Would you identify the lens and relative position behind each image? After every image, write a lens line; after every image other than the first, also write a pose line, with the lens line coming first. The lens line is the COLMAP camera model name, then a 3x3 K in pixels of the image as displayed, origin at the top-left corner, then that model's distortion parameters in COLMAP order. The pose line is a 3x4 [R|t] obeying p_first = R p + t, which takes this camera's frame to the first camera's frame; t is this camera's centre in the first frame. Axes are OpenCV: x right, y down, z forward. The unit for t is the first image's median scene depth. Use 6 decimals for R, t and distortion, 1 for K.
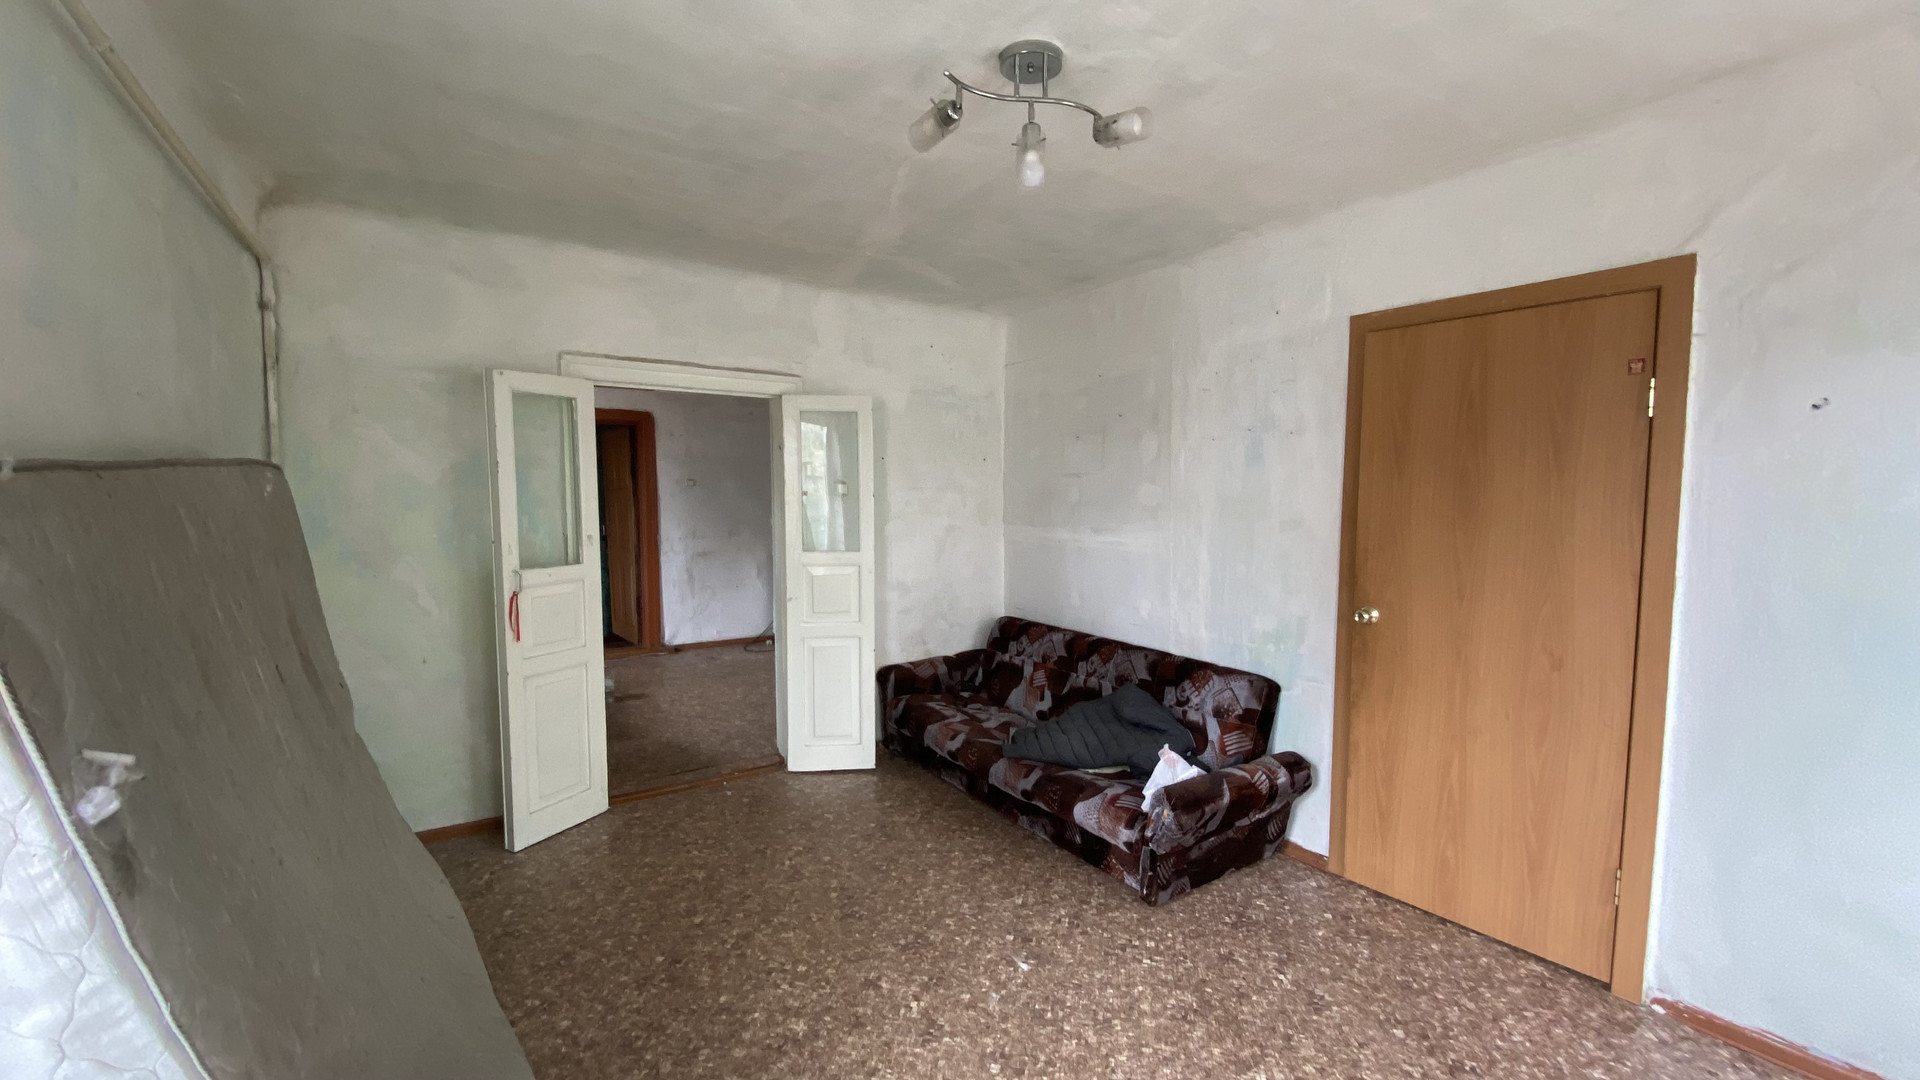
lens RADIAL K [[783.8, 0, 952.9], [0, 783.8, 537.3], [0, 0, 1]] dist [0.039214, -0.035001]
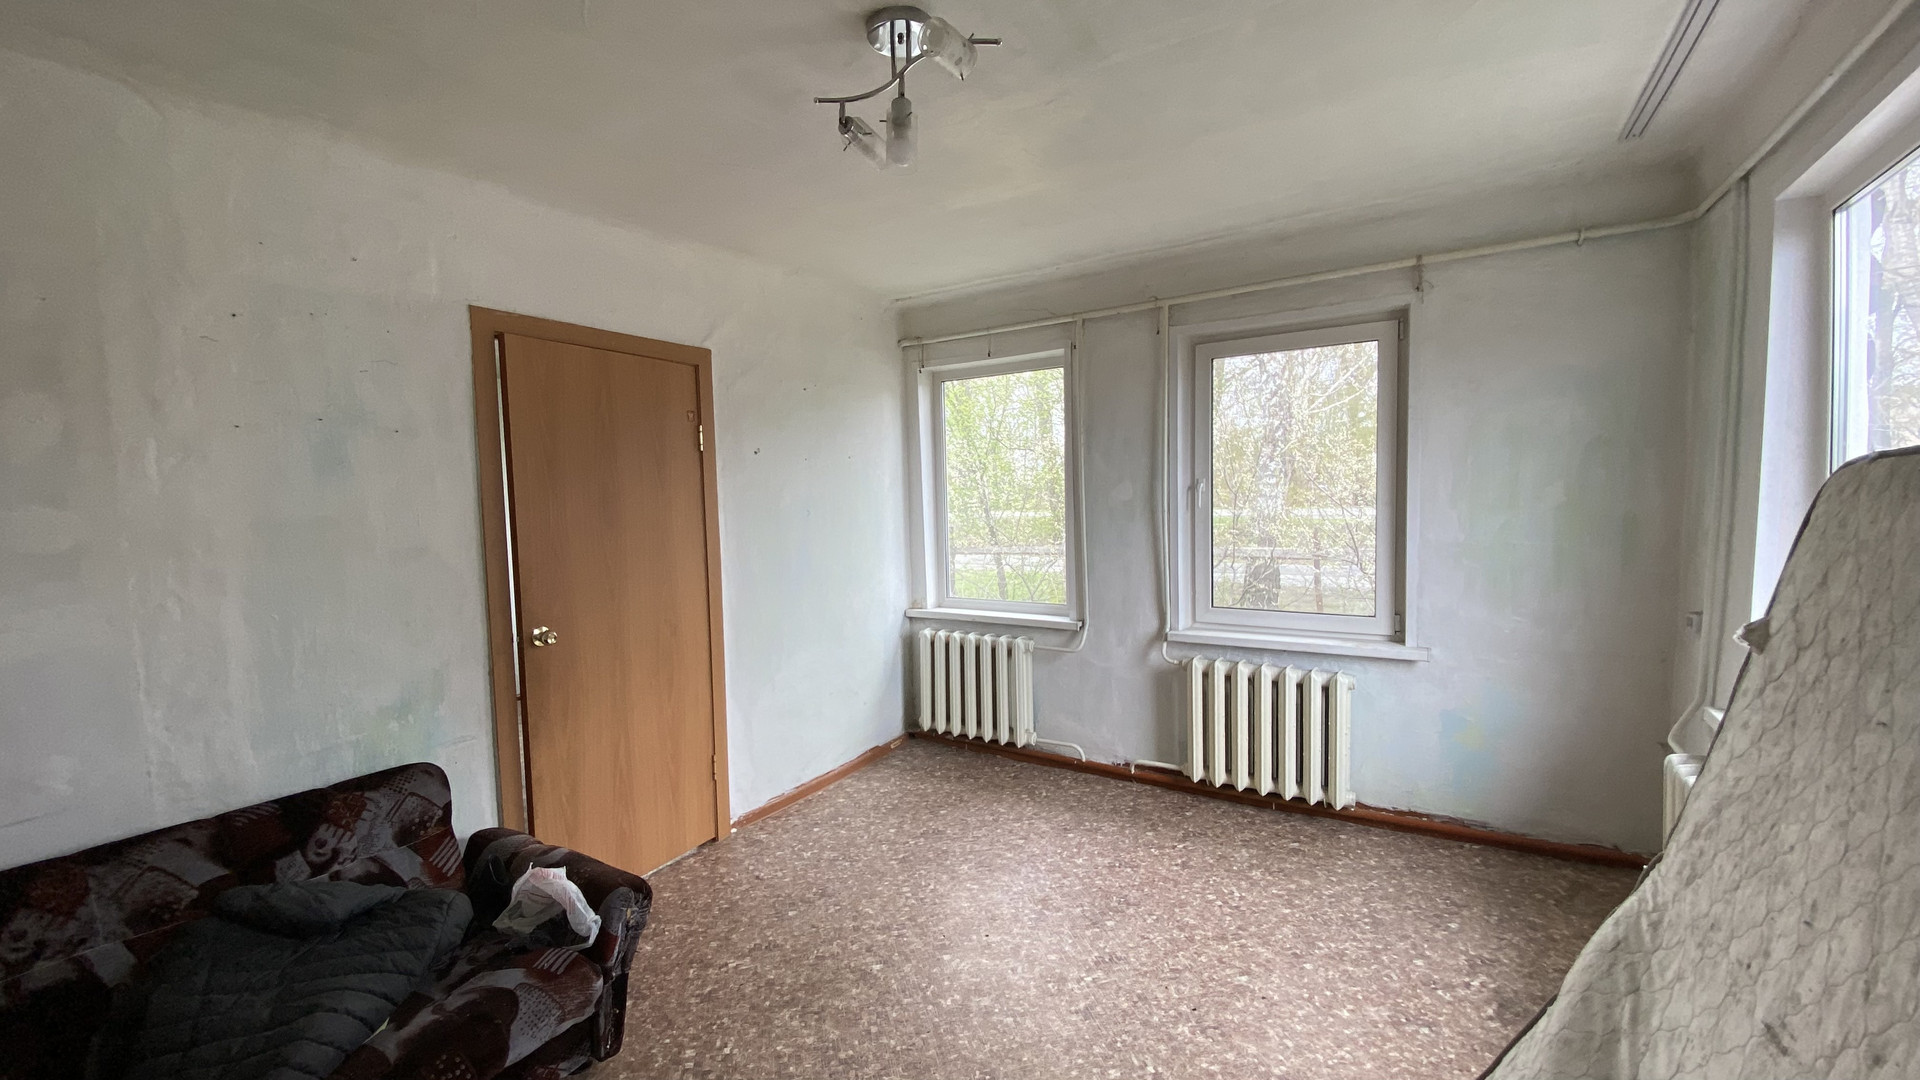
lens RADIAL K [[783.8, 0, 952.9], [0, 783.8, 537.3], [0, 0, 1]] dist [0.039214, -0.035001]
pose [[-0.425338, -0.040644, 0.904121, -0.521278], [0.086986, 0.992530, 0.085541, -0.055568], [-0.900844, 0.115030, -0.418626, 0.922883]]
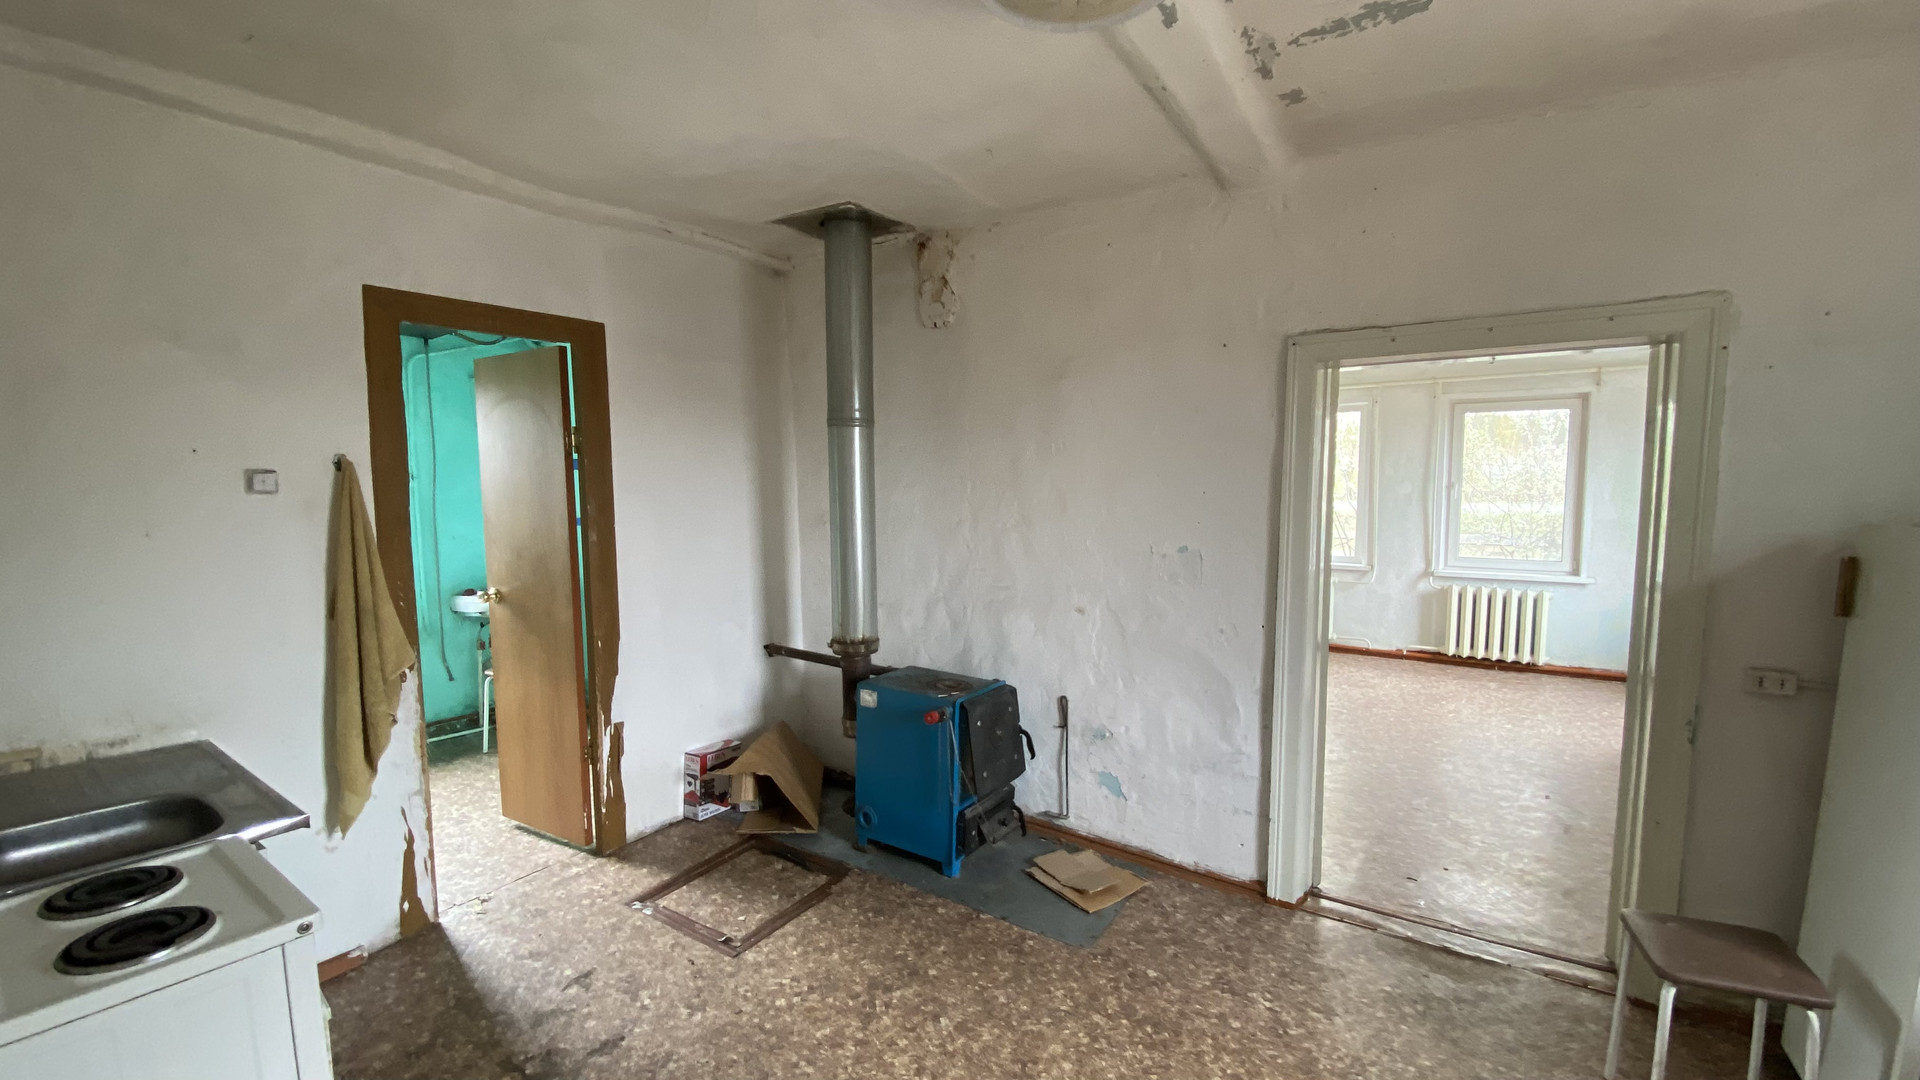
lens RADIAL K [[783.8, 0, 952.9], [0, 783.8, 537.3], [0, 0, 1]] dist [0.039214, -0.035001]
pose [[-0.393196, -0.066100, 0.917076, -1.037406], [0.069597, 0.992411, 0.101370, -0.179783], [-0.916817, 0.103684, -0.385612, 2.204027]]
